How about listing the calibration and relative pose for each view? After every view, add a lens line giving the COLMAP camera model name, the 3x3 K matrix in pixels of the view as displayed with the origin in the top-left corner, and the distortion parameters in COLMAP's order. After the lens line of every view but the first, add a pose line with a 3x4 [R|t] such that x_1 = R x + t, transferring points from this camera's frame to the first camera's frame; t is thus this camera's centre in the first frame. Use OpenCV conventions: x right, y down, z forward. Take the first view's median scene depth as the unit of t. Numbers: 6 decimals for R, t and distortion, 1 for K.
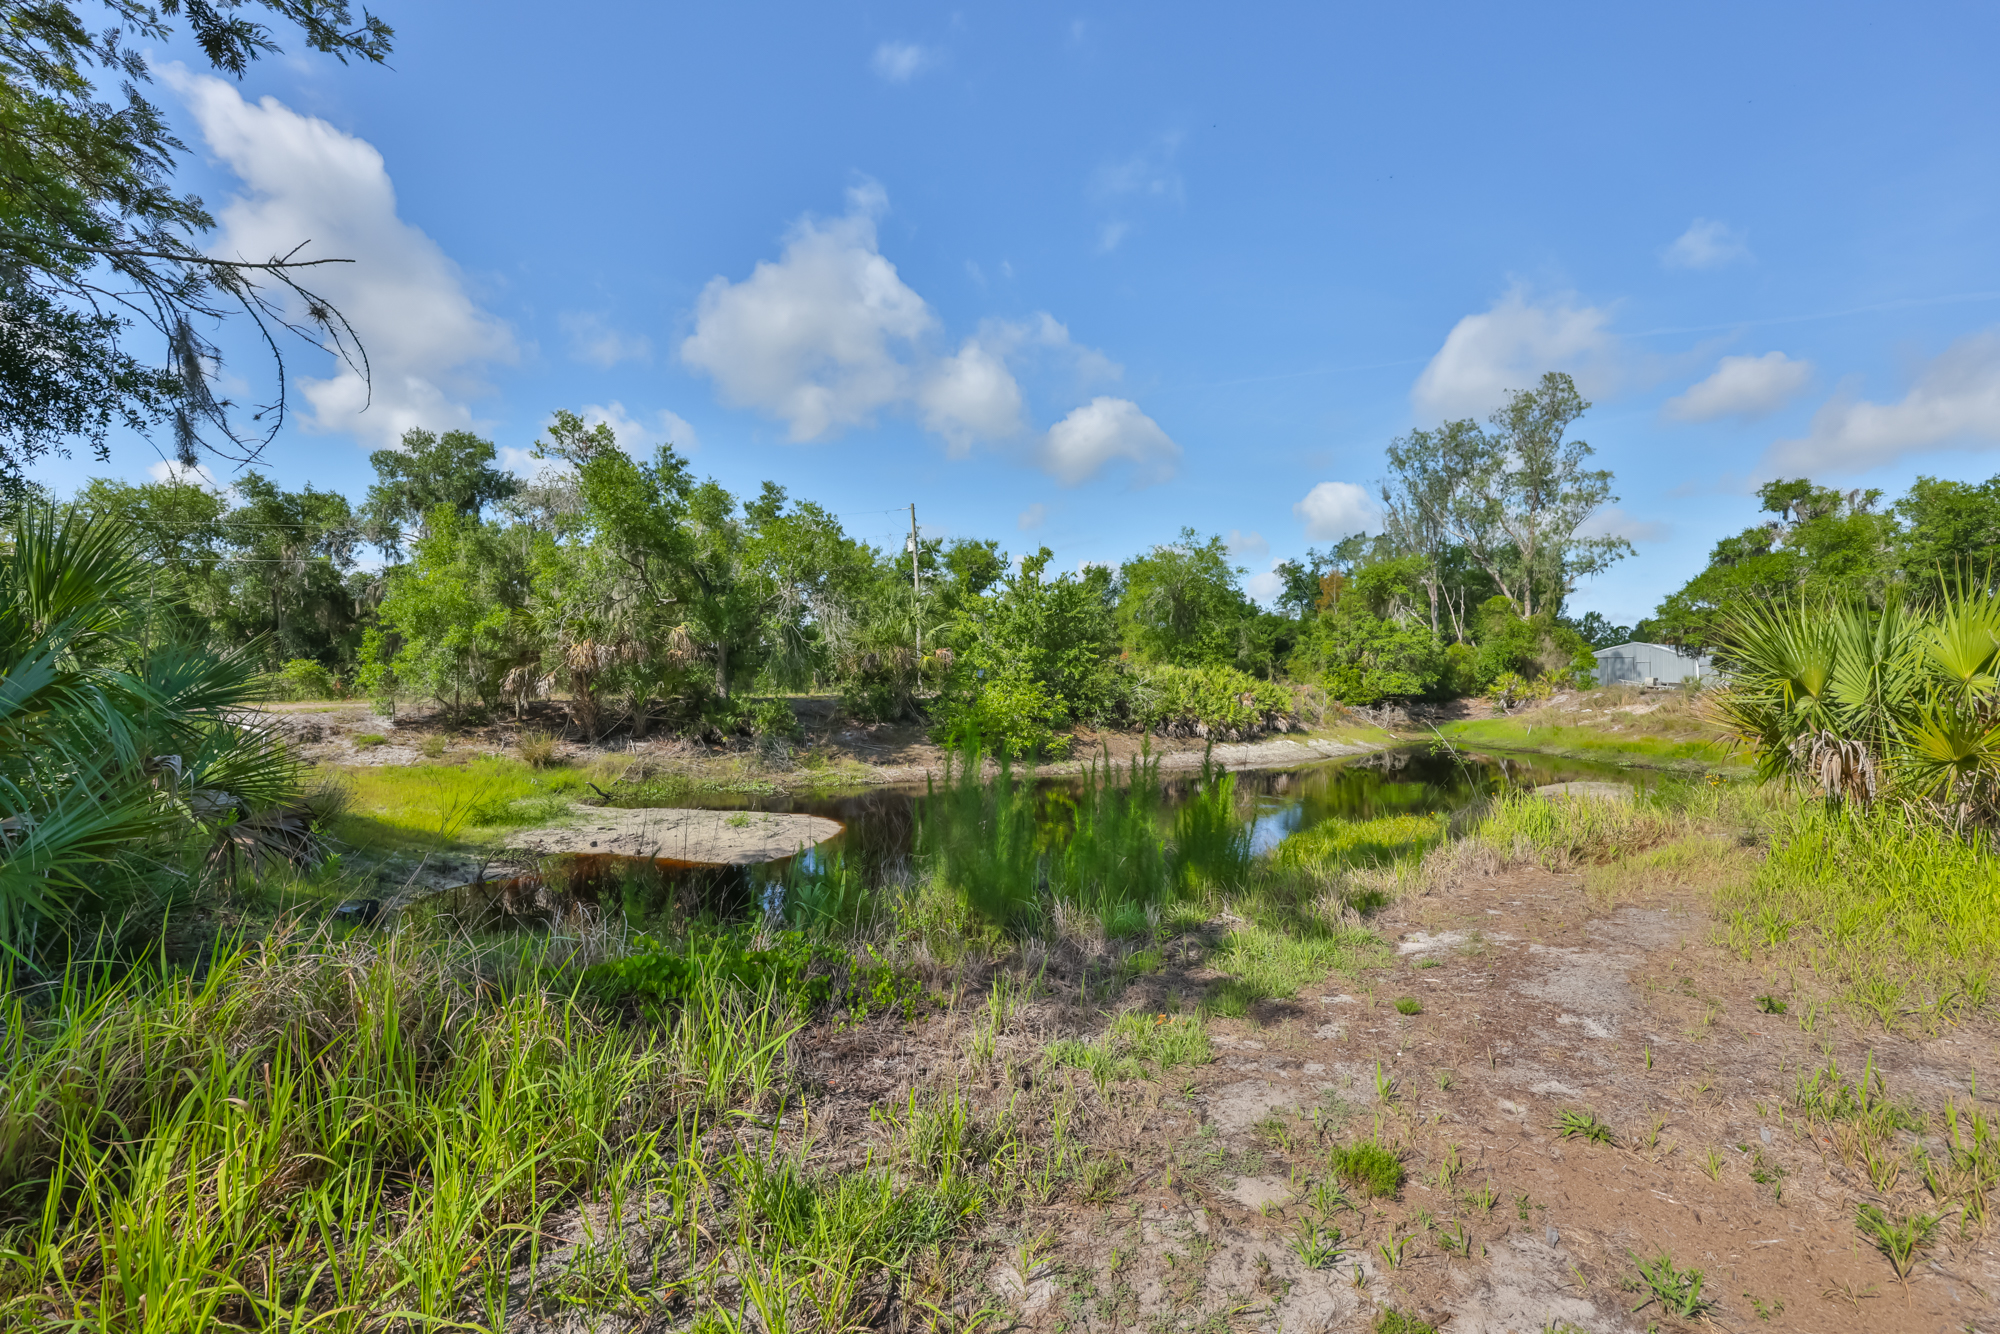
lens RADIAL K [[803.8, 0, 1001.1], [0, 803.8, 658.8], [0, 0, 1]] dist [0.000839, 0.000982]
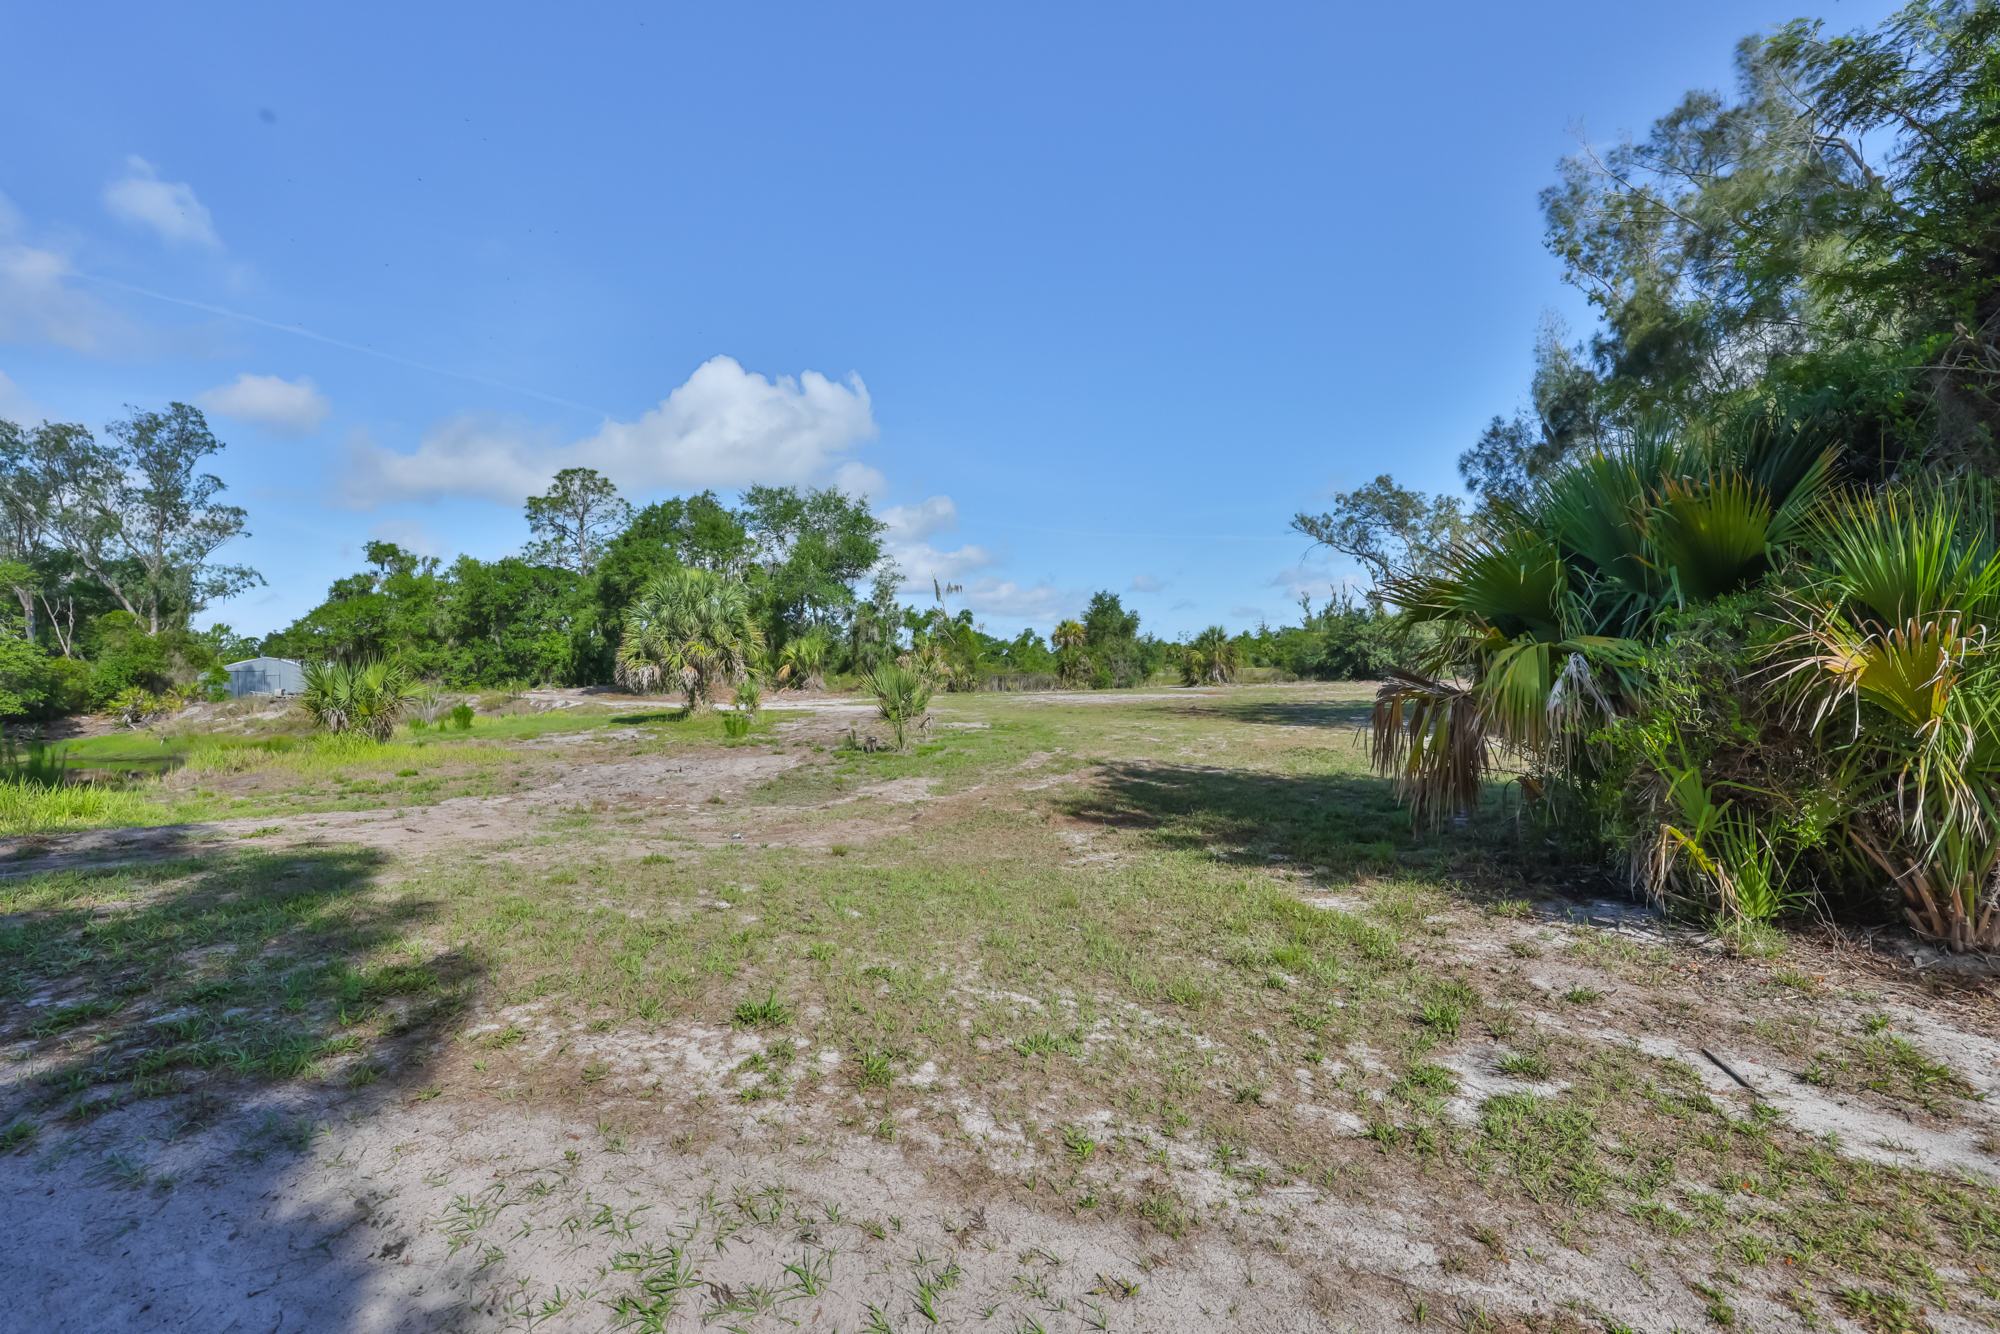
lens RADIAL K [[803.8, 0, 1003.1], [0, 803.8, 661.3], [0, 0, 1]] dist [0.000839, 0.000982]
pose [[0.160786, 0.004124, 0.986981, -0.194753], [0.003175, 0.999984, -0.004695, -0.007901], [-0.986984, 0.003889, 0.160771, -0.246619]]
